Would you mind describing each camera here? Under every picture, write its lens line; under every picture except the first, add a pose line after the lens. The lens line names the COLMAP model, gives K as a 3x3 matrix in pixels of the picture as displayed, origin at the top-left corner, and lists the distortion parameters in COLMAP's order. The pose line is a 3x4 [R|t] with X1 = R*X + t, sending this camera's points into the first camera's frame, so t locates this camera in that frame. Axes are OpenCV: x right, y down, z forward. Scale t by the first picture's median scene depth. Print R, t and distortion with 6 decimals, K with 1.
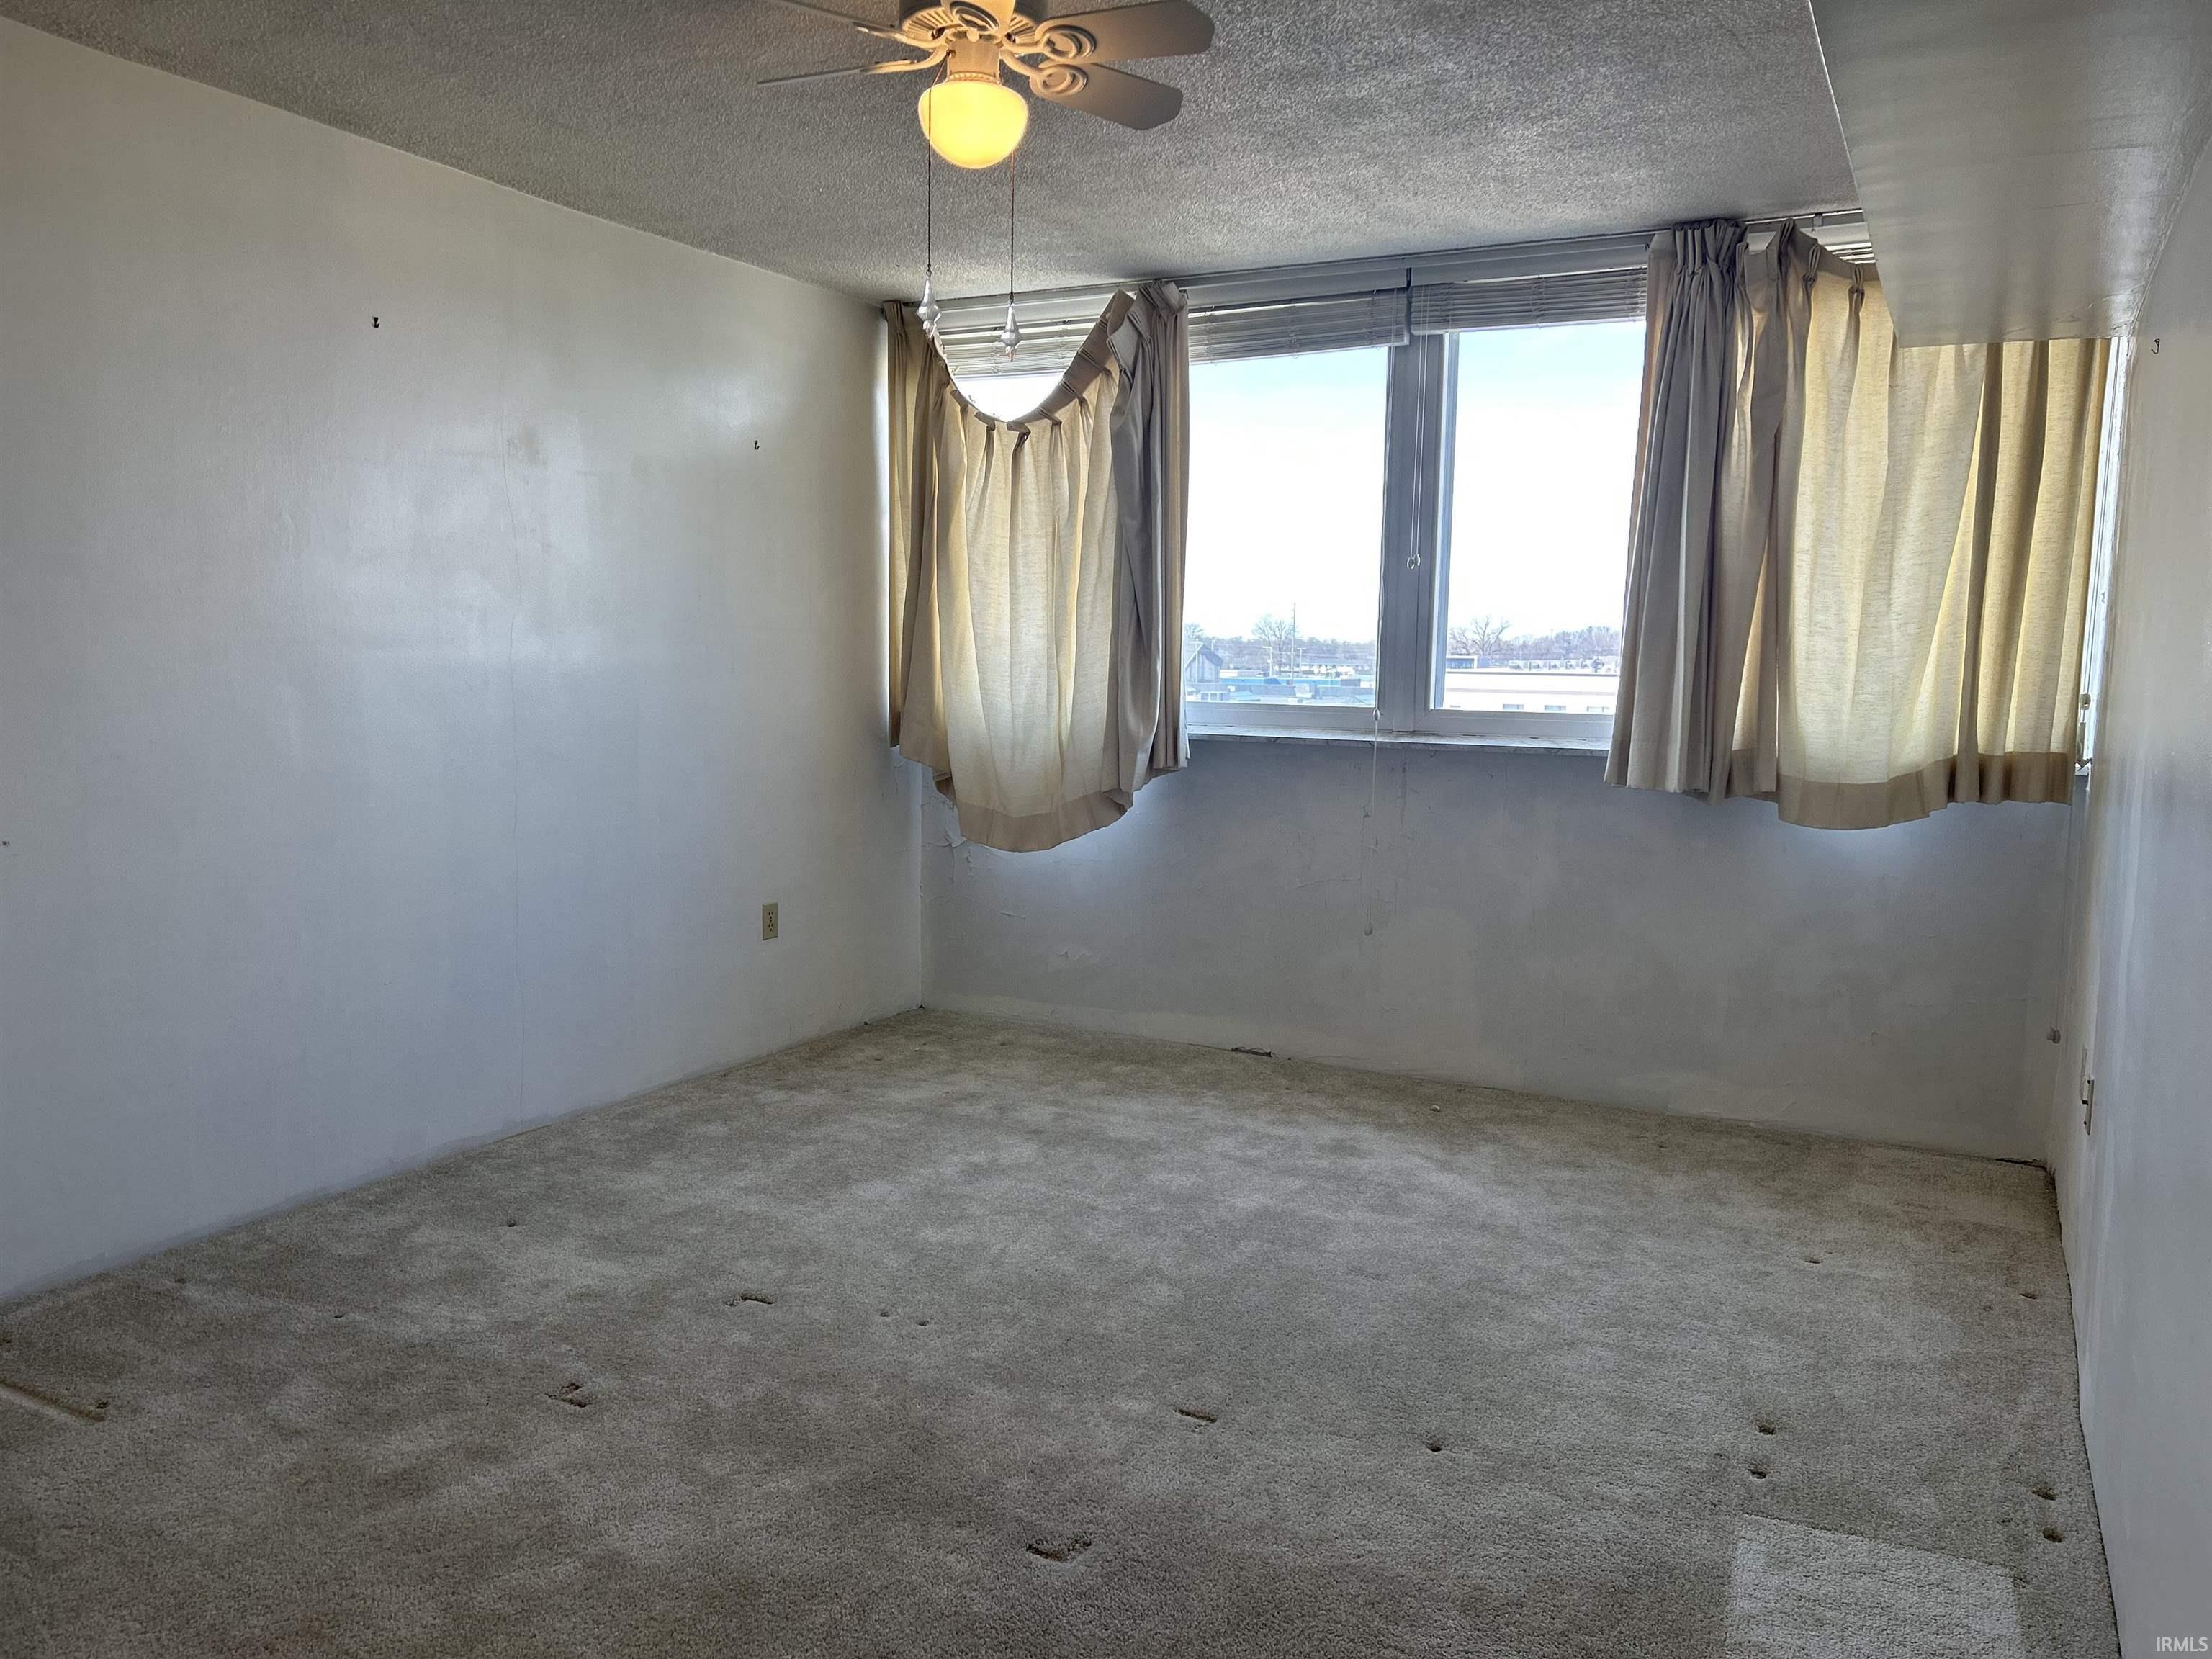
lens RADIAL K [[1661.0, 0, 1106.0], [0, 1661.0, 829.5], [0, 0, 1]] dist [0.071599, -0.075453]
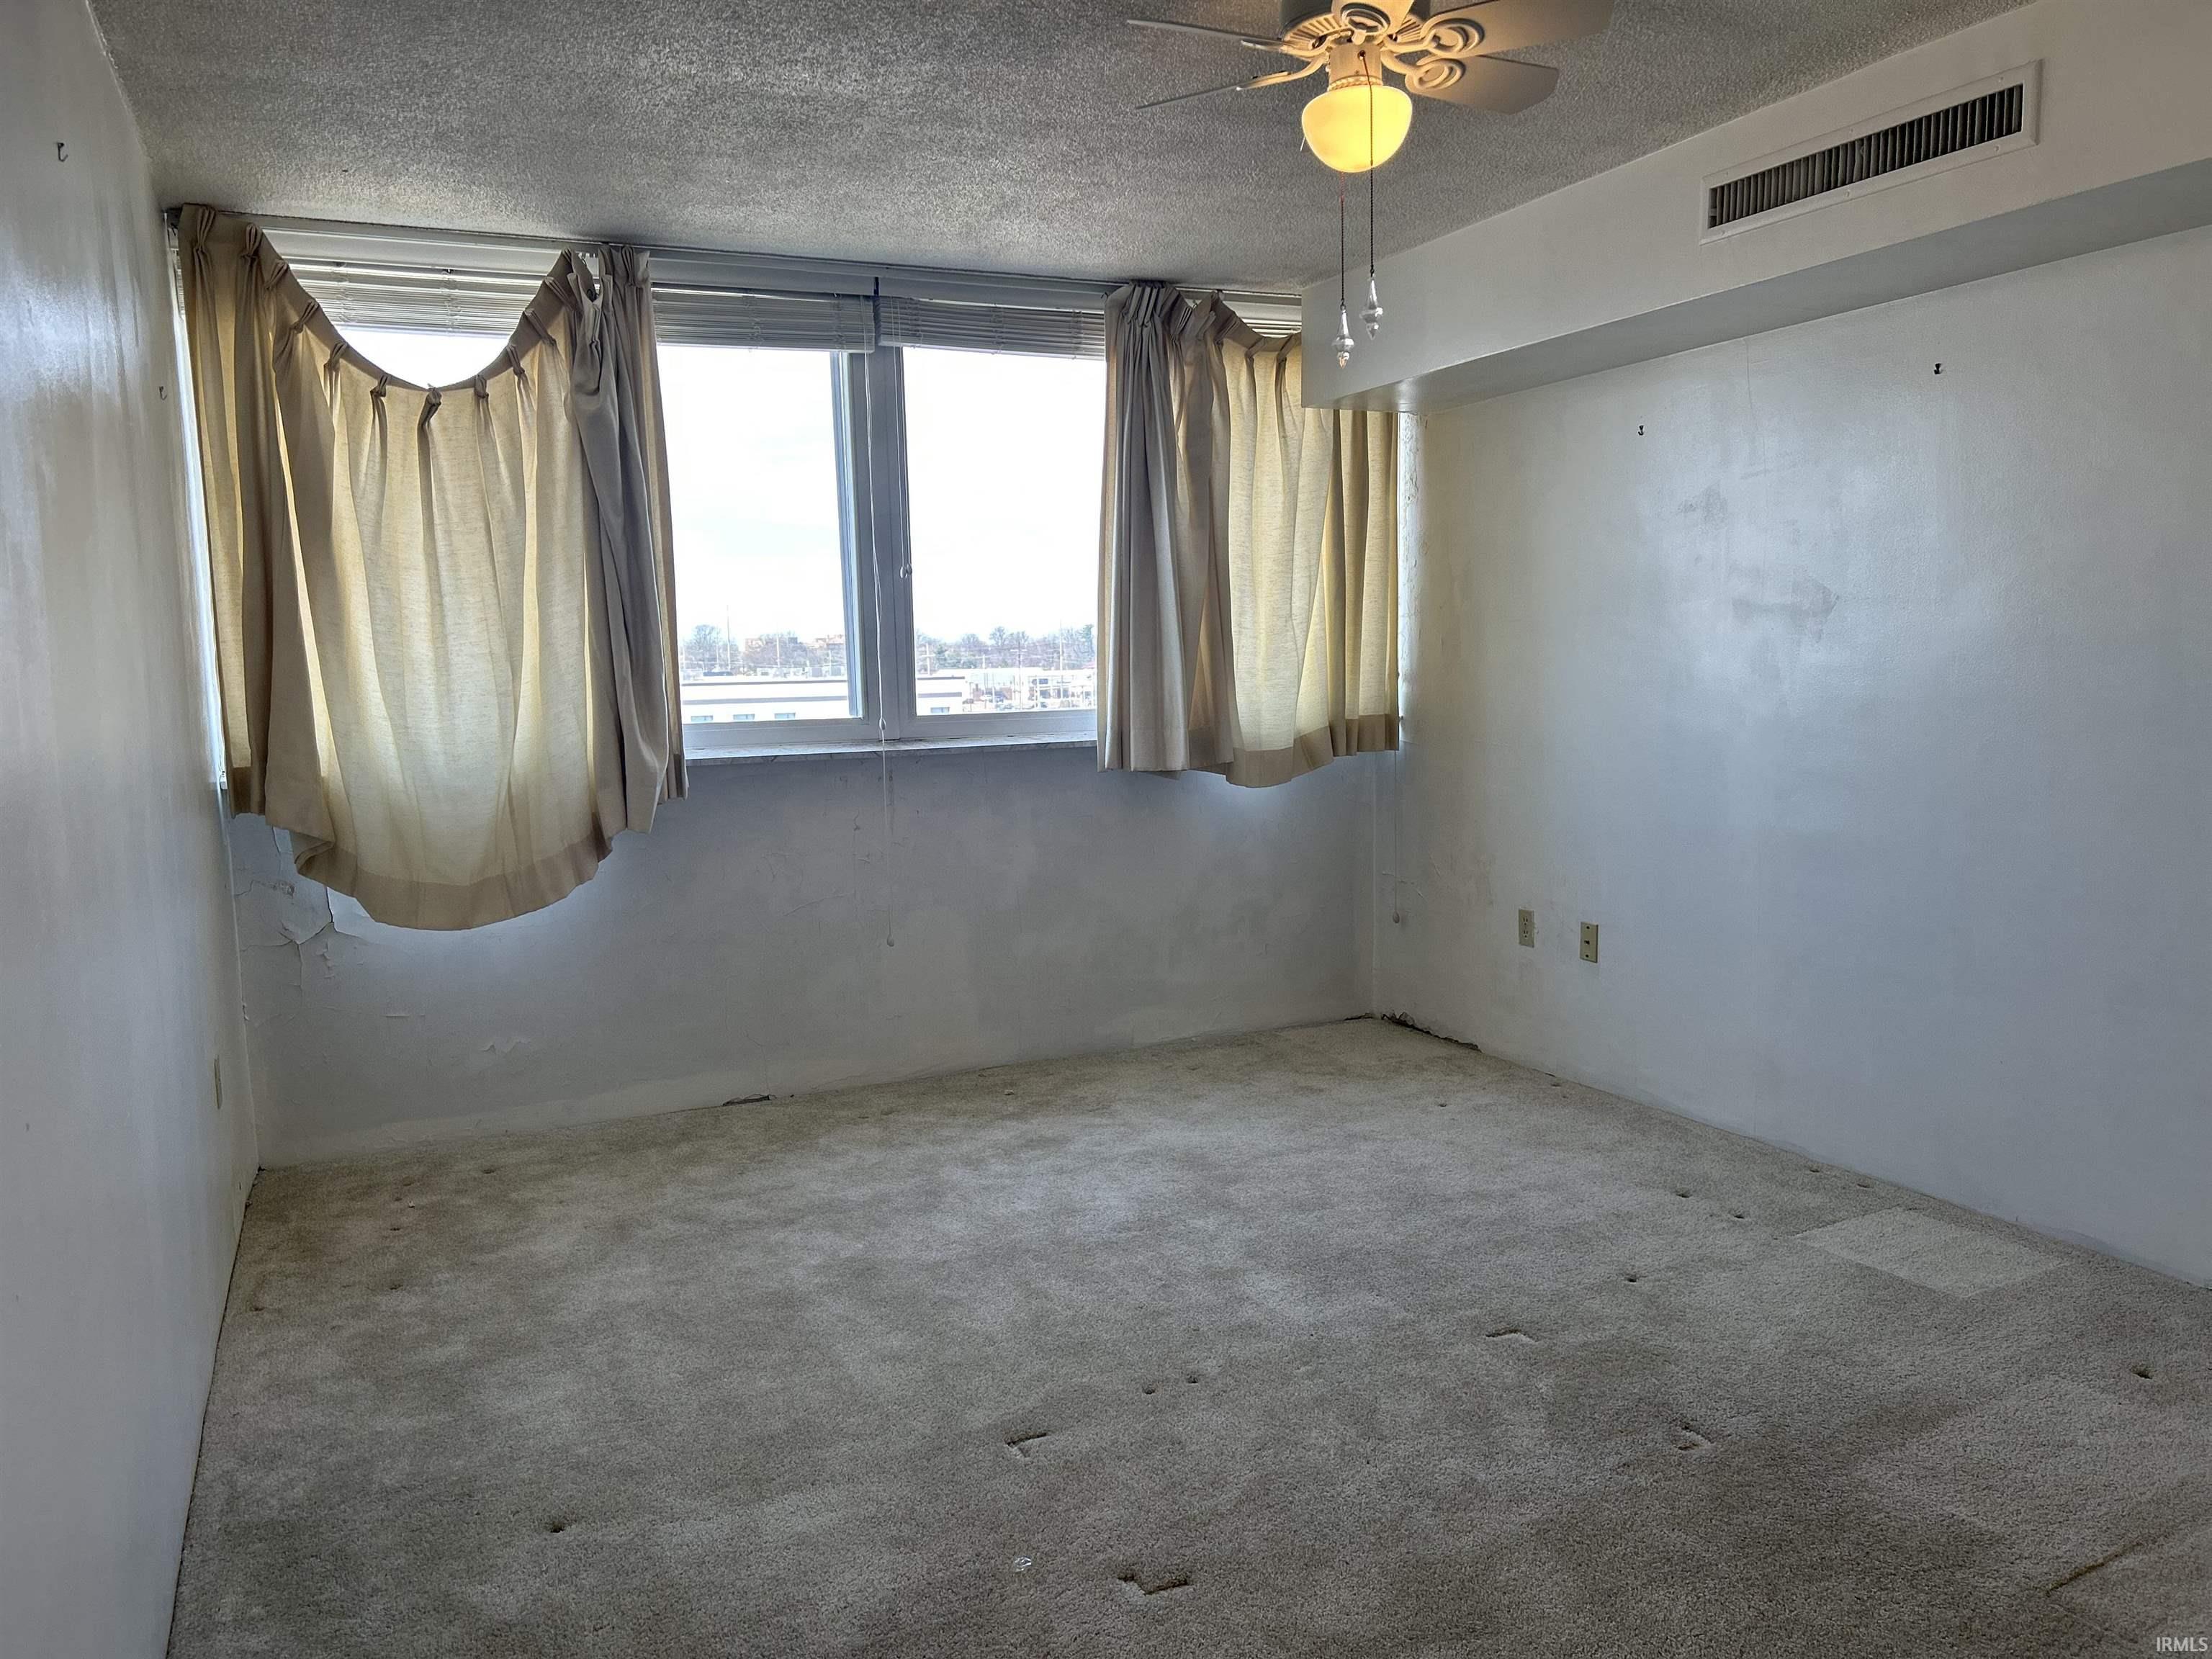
lens RADIAL K [[1661.0, 0, 1106.0], [0, 1661.0, 829.5], [0, 0, 1]] dist [0.071599, -0.075453]
pose [[0.610534, -0.116861, 0.783321, -0.575435], [0.124048, 0.990957, 0.051152, -0.043411], [-0.782215, 0.065939, 0.619510, 0.303794]]
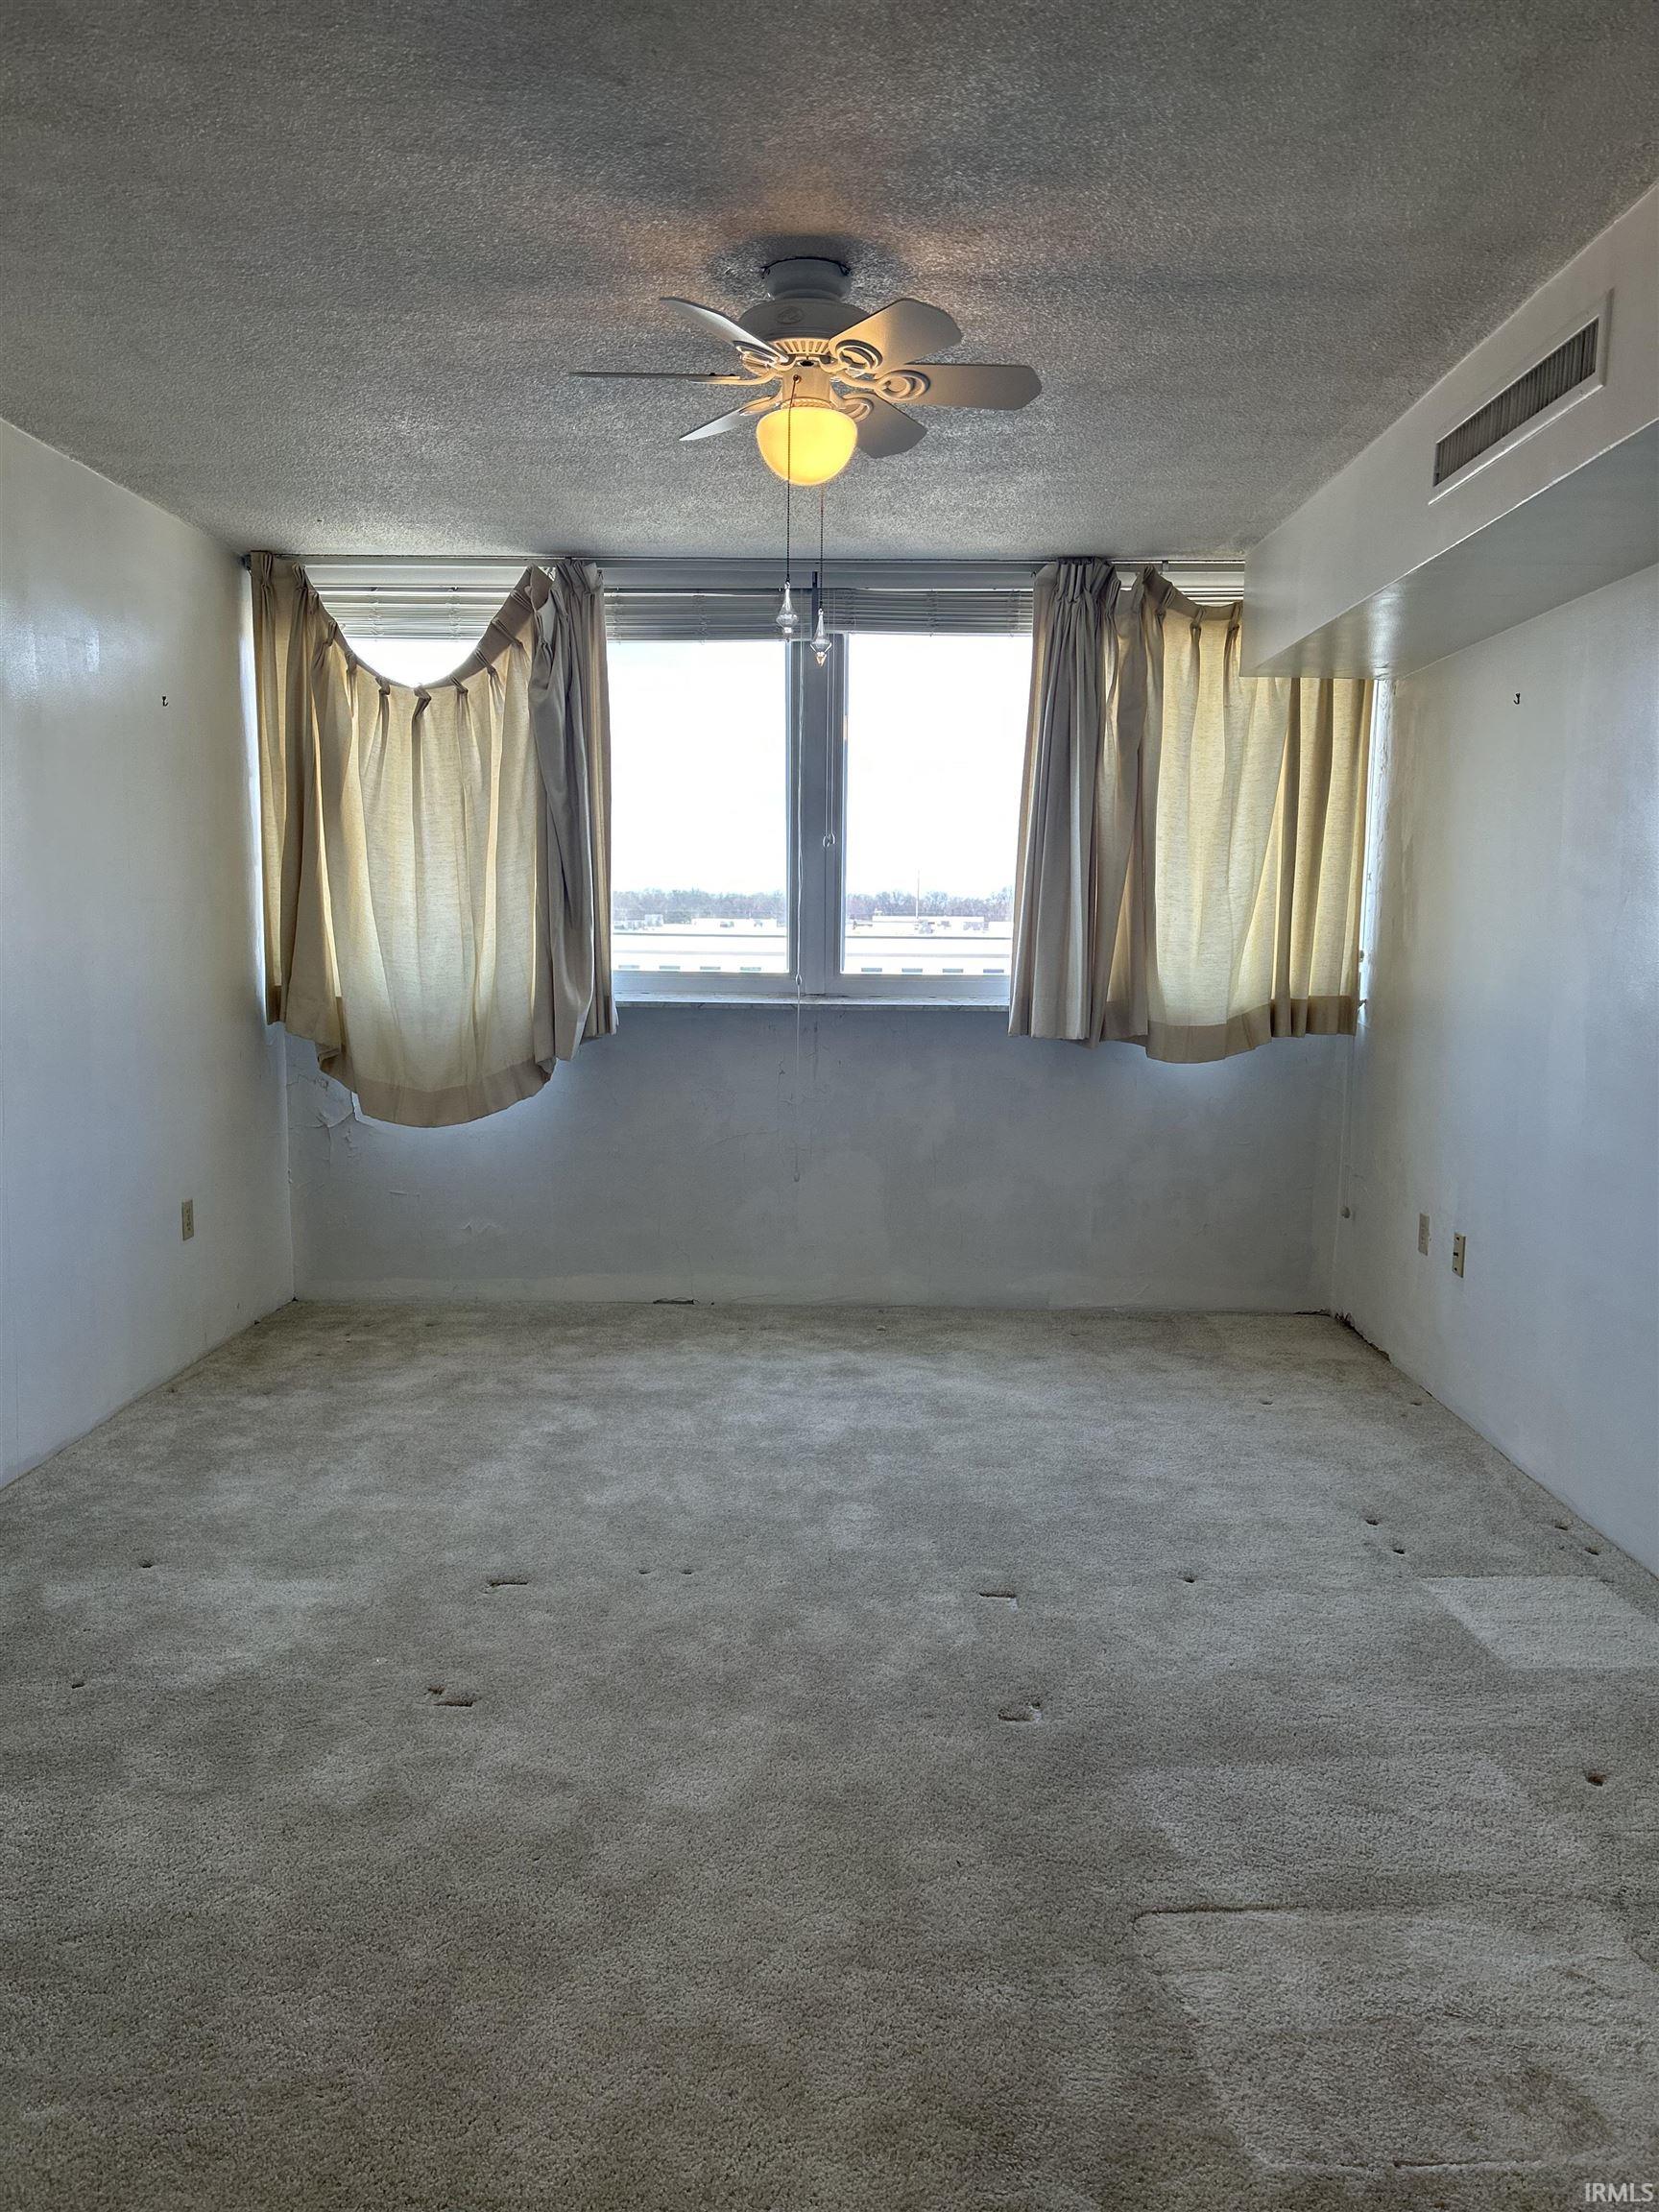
lens RADIAL K [[1661.0, 0, 831.1], [0, 1661.0, 1115.1], [0, 0, 1]] dist [0.071599, -0.075453]
pose [[0.893404, -0.061728, 0.444993, -0.328747], [0.054986, 0.998093, 0.028057, -0.010093], [-0.445876, -0.000598, 0.895095, 0.016400]]
